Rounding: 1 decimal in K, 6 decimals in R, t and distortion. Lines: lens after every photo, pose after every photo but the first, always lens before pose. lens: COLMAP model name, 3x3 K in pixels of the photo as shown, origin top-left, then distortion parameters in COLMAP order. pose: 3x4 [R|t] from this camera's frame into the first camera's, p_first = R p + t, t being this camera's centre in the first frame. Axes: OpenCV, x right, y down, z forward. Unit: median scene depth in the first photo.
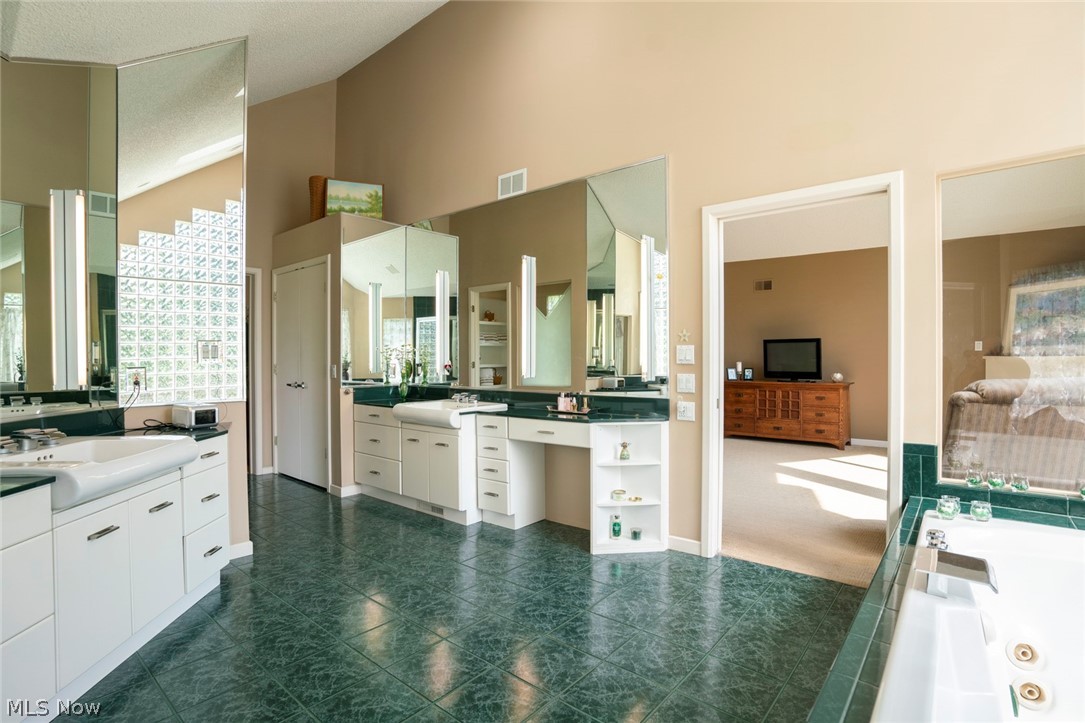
lens RADIAL K [[517.0, 0, 541.7], [0, 517.0, 358.9], [0, 0, 1]] dist [-0.000725, -0.000020]
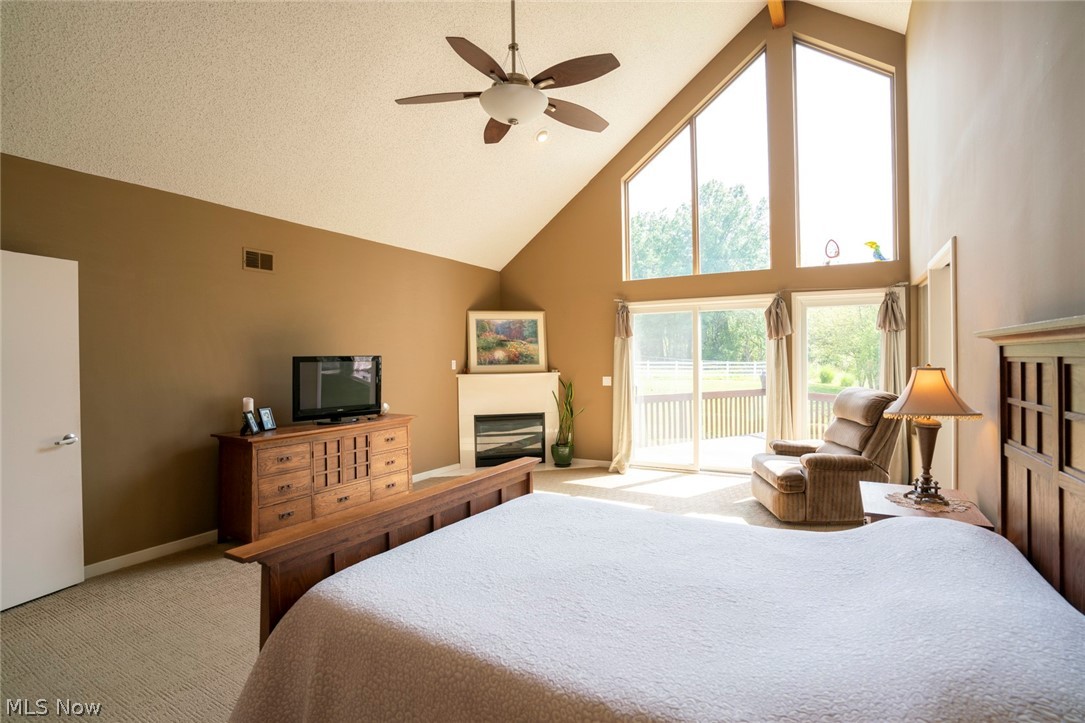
lens RADIAL K [[517.0, 0, 542.1], [0, 517.0, 358.6], [0, 0, 1]] dist [-0.000725, -0.000020]
pose [[-0.102730, 0.002267, 0.994707, -0.186982], [0.019820, 0.999804, -0.000232, -0.029996], [-0.994512, 0.019691, -0.102755, 0.823865]]
